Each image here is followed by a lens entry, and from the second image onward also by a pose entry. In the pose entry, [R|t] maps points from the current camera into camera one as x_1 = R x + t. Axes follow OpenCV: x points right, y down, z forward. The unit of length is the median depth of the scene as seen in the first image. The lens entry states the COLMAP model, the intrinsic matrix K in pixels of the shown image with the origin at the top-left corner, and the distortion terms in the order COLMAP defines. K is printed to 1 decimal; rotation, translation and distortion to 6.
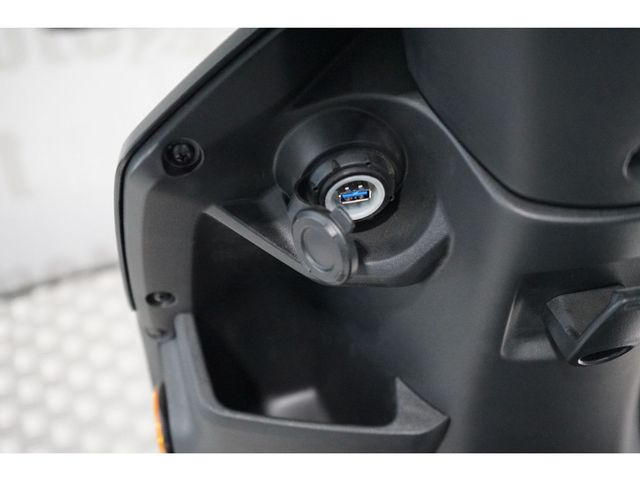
lens RADIAL K [[931.2, 0, 320.0], [0, 931.2, 240.0], [0, 0, 1]] dist [-0.023802, -0.041740]
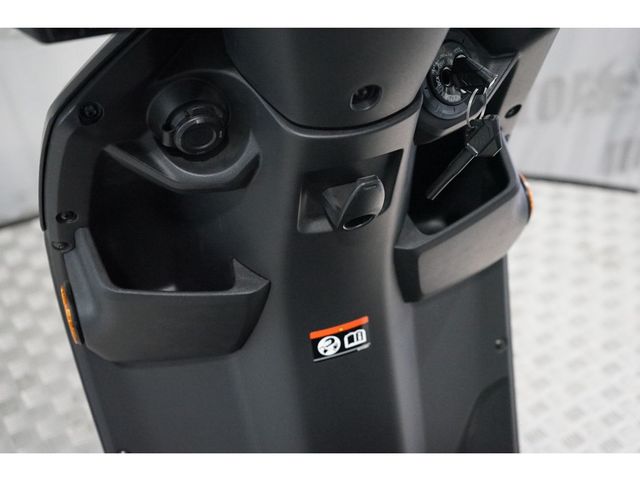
lens RADIAL K [[939.2, 0, 320.0], [0, 939.2, 240.0], [0, 0, 1]] dist [0.020261, -0.005055]
pose [[0.979663, -0.078127, 0.184816, -0.072436], [0.072716, 0.996707, 0.035889, 0.093318], [-0.187012, -0.021720, 0.982118, -0.636477]]
